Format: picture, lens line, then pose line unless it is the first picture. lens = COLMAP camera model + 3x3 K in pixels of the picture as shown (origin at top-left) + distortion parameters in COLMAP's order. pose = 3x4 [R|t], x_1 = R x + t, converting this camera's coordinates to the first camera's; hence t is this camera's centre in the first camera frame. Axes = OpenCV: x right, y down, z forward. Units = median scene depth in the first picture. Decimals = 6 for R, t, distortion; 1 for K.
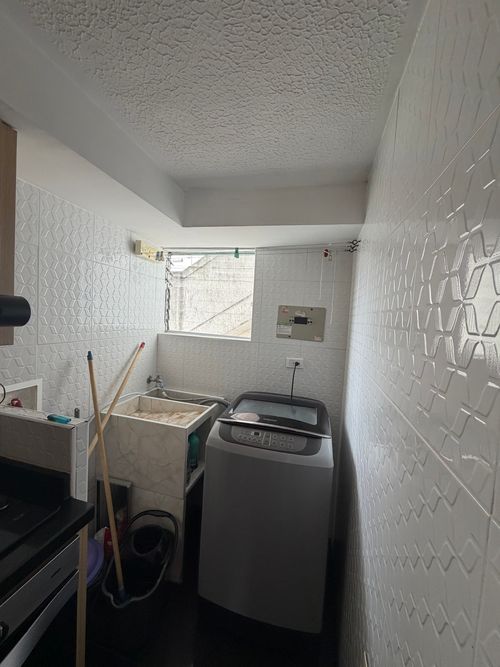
lens RADIAL K [[267.2, 0, 250.0], [0, 267.2, 332.3], [0, 0, 1]] dist [0.000233, 0.000451]
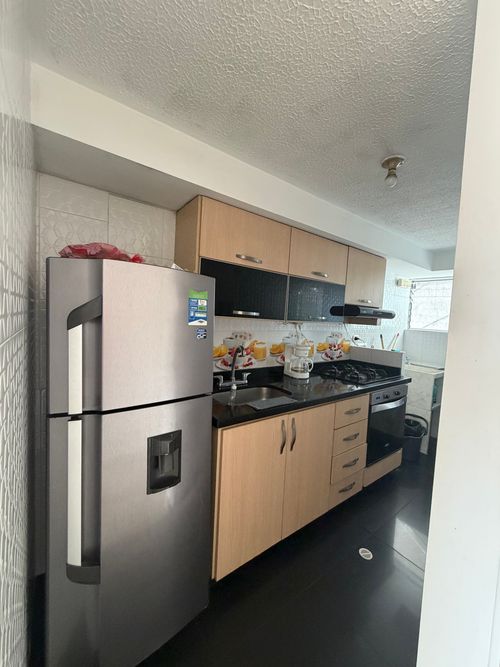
lens RADIAL K [[267.2, 0, 248.9], [0, 267.2, 332.5], [0, 0, 1]] dist [0.000233, 0.000451]
pose [[0.786459, 0.015871, -0.617438, -0.083442], [-0.041106, 0.998798, -0.026686, 0.133868], [0.616273, 0.046368, 0.786167, -1.148564]]
